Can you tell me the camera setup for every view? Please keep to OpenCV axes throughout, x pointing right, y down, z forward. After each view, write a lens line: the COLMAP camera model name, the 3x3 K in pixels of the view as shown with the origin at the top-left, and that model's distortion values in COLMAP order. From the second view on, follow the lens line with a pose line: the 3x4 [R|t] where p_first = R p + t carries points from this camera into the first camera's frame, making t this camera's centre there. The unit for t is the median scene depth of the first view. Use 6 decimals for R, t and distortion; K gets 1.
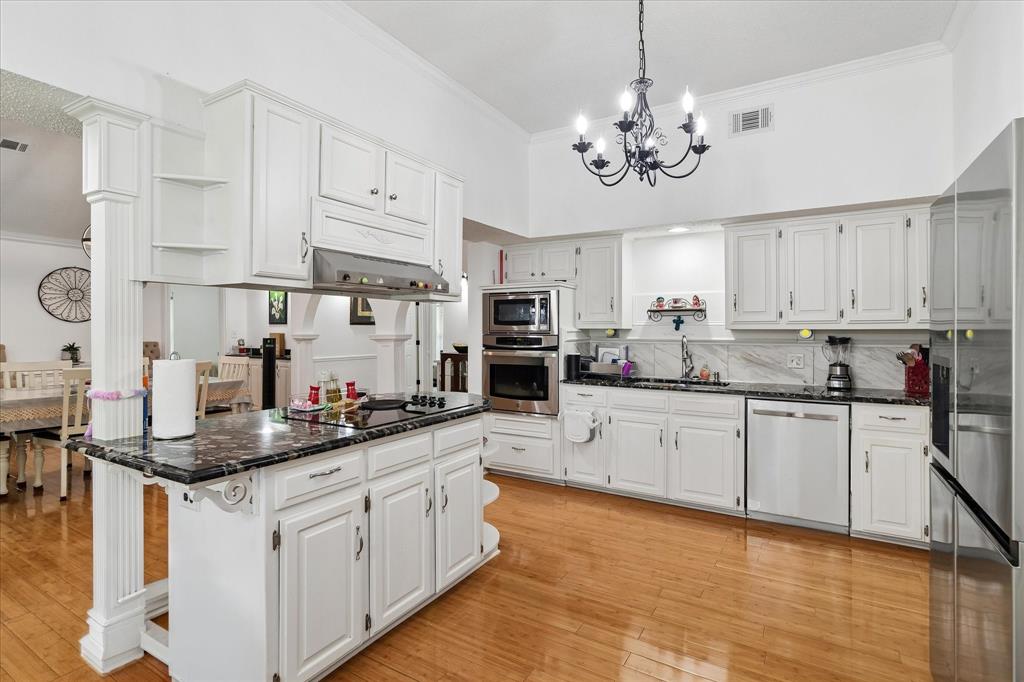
lens RADIAL K [[496.5, 0, 510.1], [0, 496.5, 336.7], [0, 0, 1]] dist [-0.003200, -0.000240]
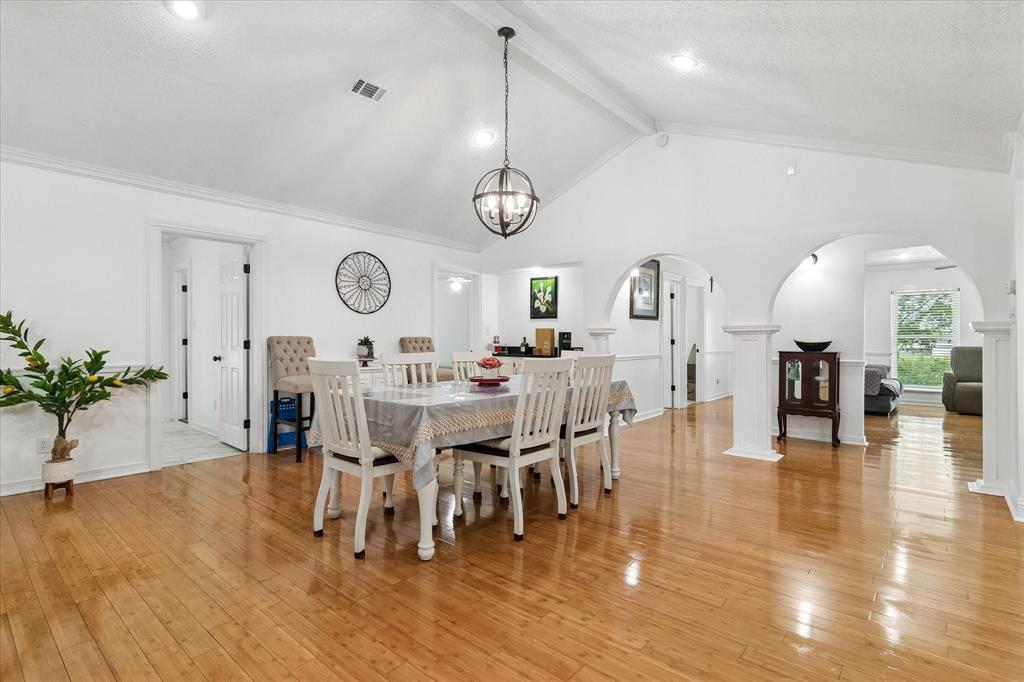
lens RADIAL K [[496.5, 0, 516.2], [0, 496.5, 340.7], [0, 0, 1]] dist [-0.003200, -0.000240]
pose [[0.986658, -0.000245, -0.162809, -0.378684], [-0.001351, 0.999952, -0.009692, 0.022499], [0.162804, 0.009783, 0.986610, 0.135028]]
